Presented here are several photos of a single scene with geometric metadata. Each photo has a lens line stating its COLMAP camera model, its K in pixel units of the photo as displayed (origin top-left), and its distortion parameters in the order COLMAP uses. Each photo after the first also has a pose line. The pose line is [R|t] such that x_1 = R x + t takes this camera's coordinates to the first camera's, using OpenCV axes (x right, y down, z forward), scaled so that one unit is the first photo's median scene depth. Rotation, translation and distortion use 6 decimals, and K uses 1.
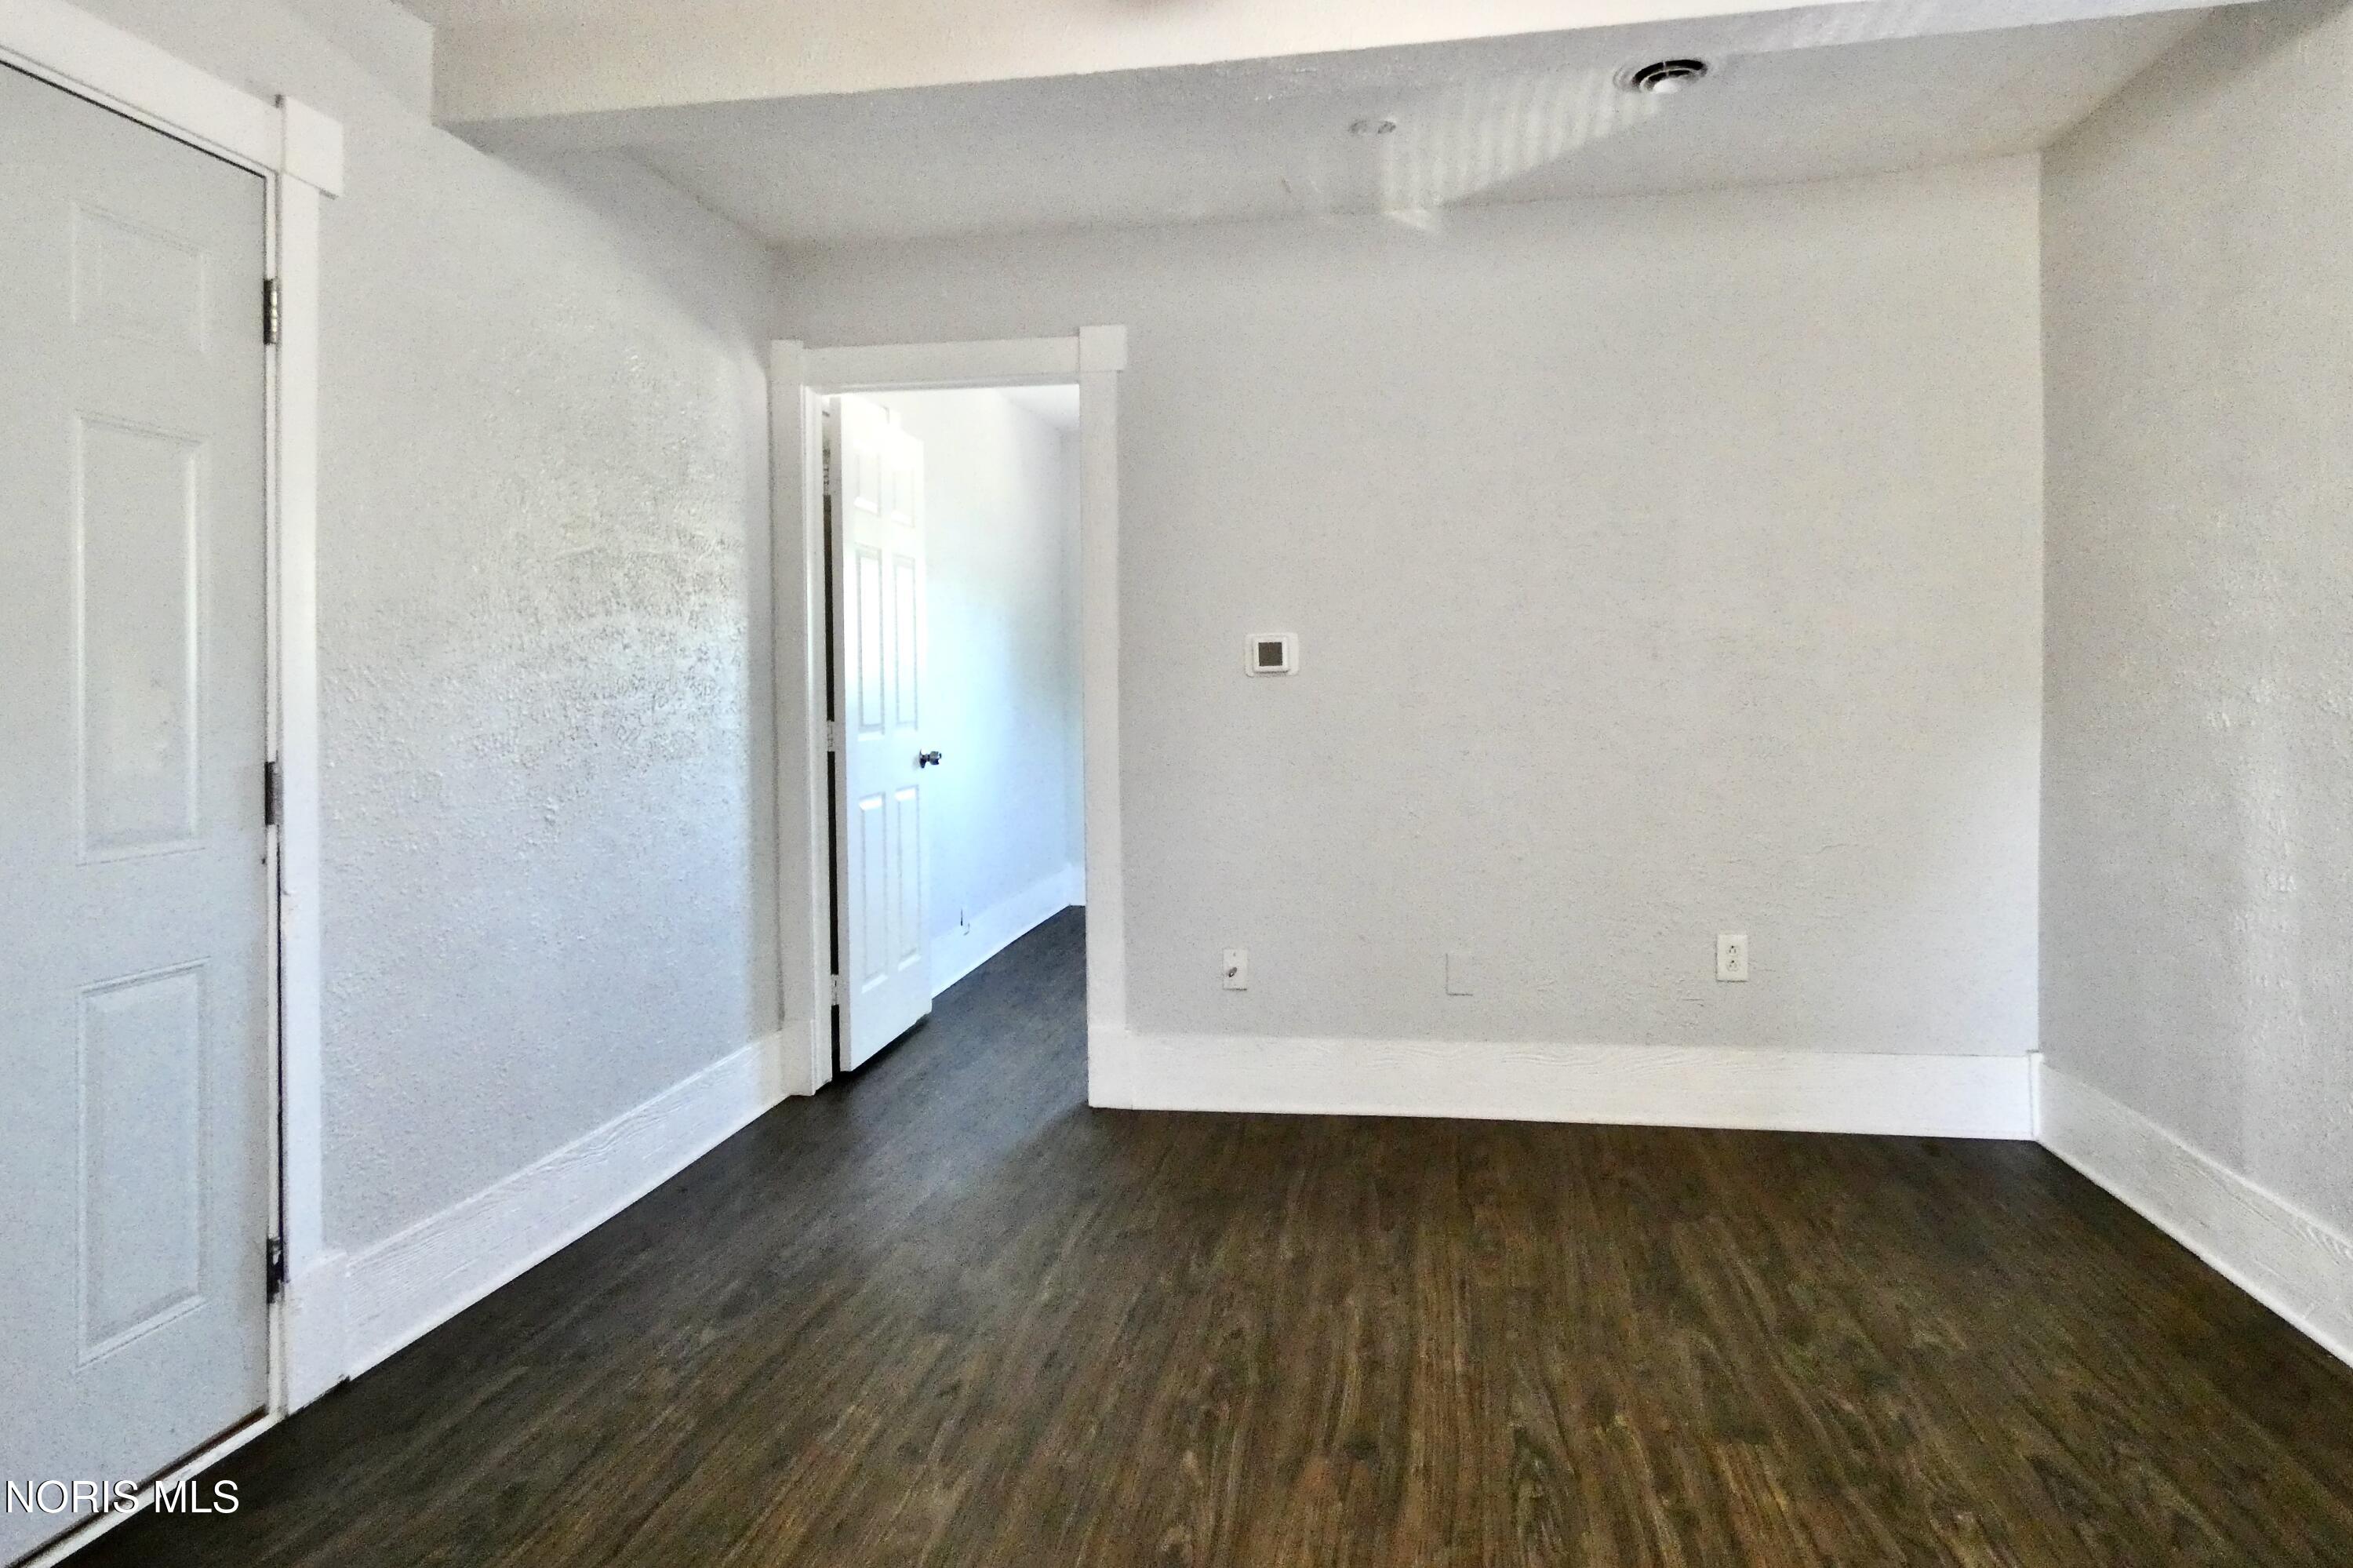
lens RADIAL K [[1437.9, 0, 1160.3], [0, 1437.9, 733.4], [0, 0, 1]] dist [0.000358, -0.002354]
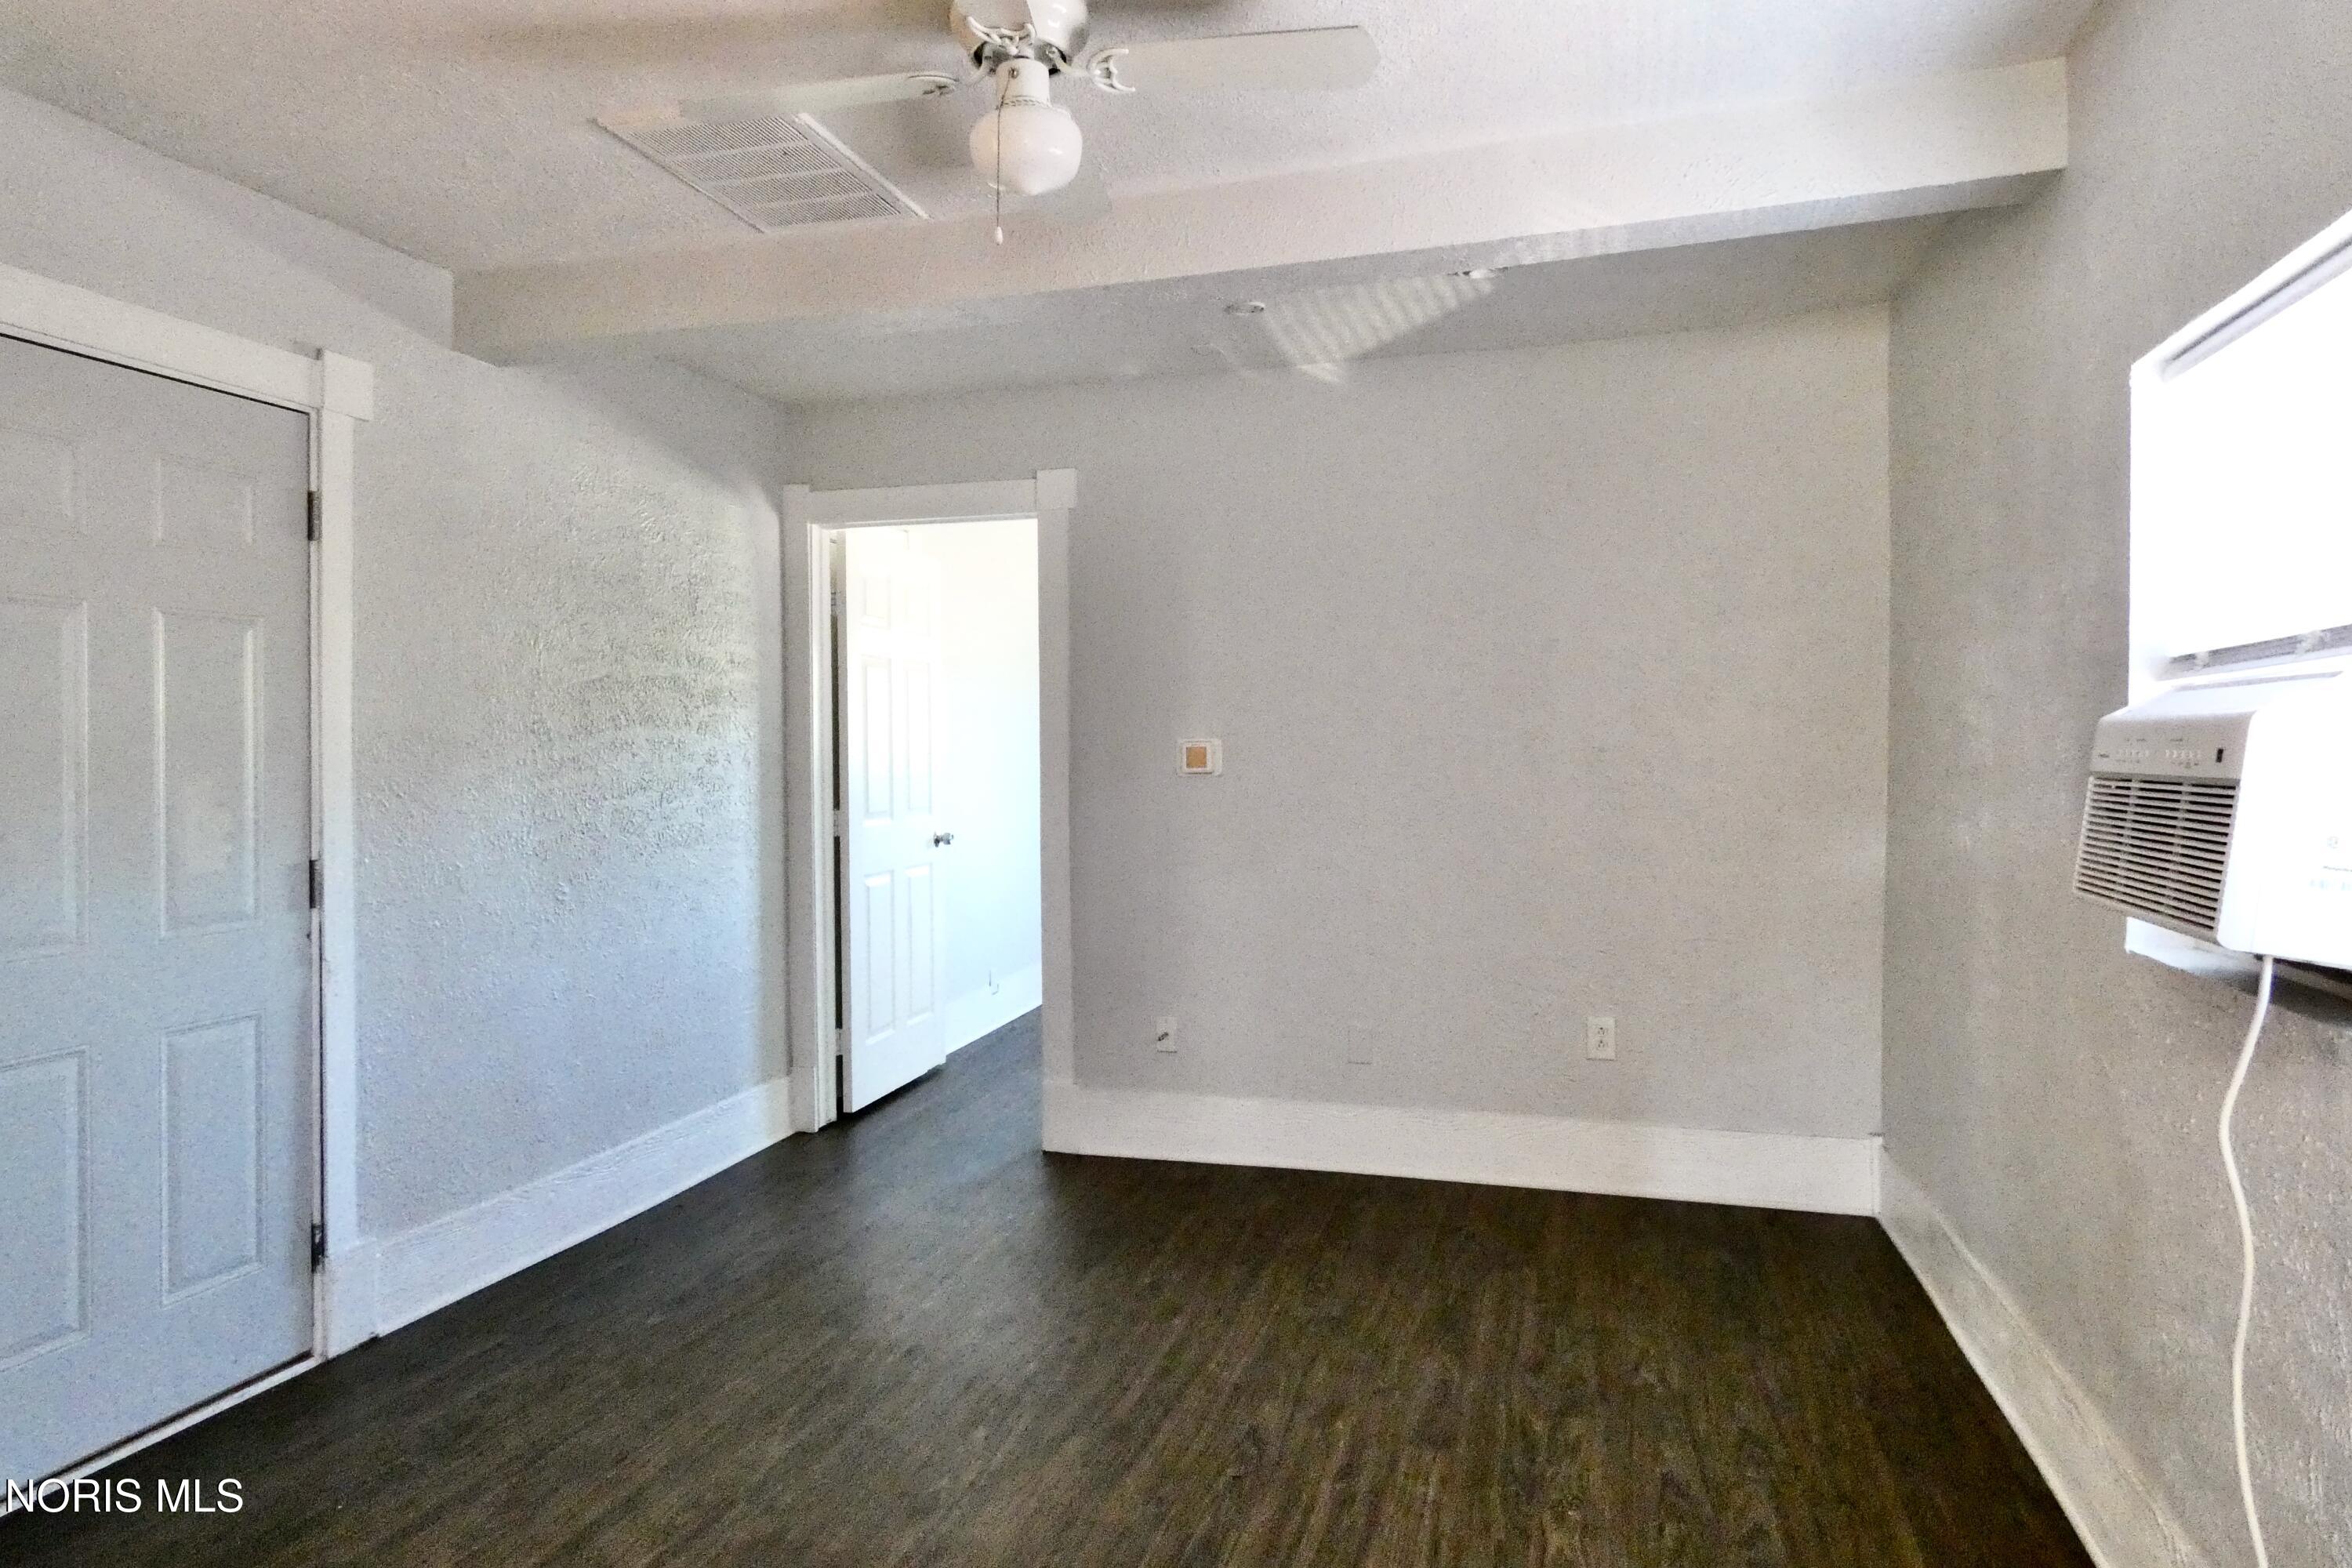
lens RADIAL K [[1437.2, 0, 1175.5], [0, 1437.2, 796.4], [0, 0, 1]] dist [0.000358, -0.002354]
pose [[0.992352, 0.009110, -0.123105, 0.251504], [-0.008049, 0.999926, 0.009116, -0.044263], [0.123179, -0.008056, 0.992352, -0.158003]]
